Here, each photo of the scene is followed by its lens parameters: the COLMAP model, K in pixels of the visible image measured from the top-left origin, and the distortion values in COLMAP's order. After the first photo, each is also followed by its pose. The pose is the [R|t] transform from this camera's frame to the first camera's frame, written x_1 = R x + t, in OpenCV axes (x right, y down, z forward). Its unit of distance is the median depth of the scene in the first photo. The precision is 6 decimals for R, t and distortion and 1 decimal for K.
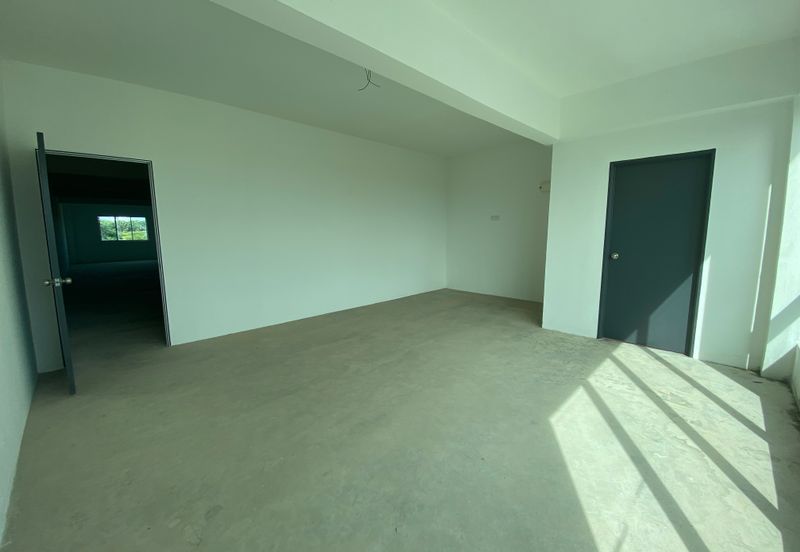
lens RADIAL K [[320.5, 0, 395.7], [0, 320.5, 276.7], [0, 0, 1]] dist [-0.024936, -0.002941]
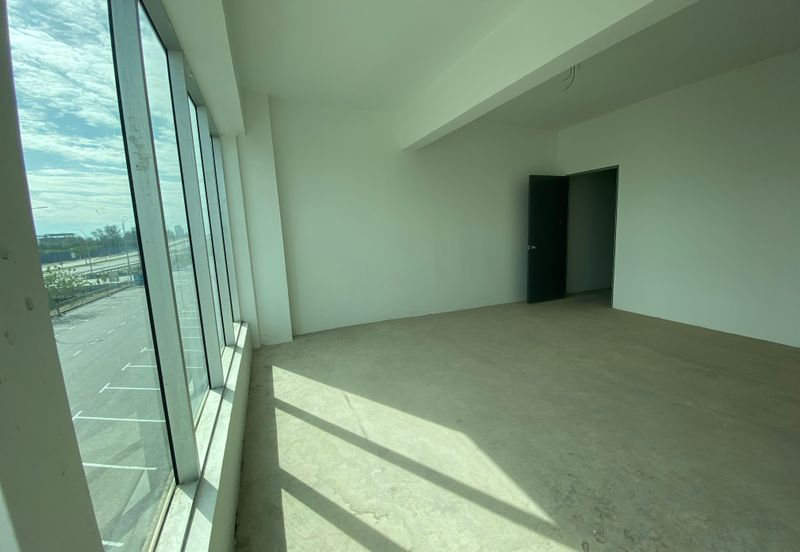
lens RADIAL K [[320.5, 0, 399.8], [0, 320.5, 273.6], [0, 0, 1]] dist [-0.024936, -0.002941]
pose [[-0.357740, 0.152352, -0.921309, 1.013873], [-0.085973, 0.977038, 0.194950, -0.130318], [0.929855, 0.148950, -0.336428, 0.813660]]
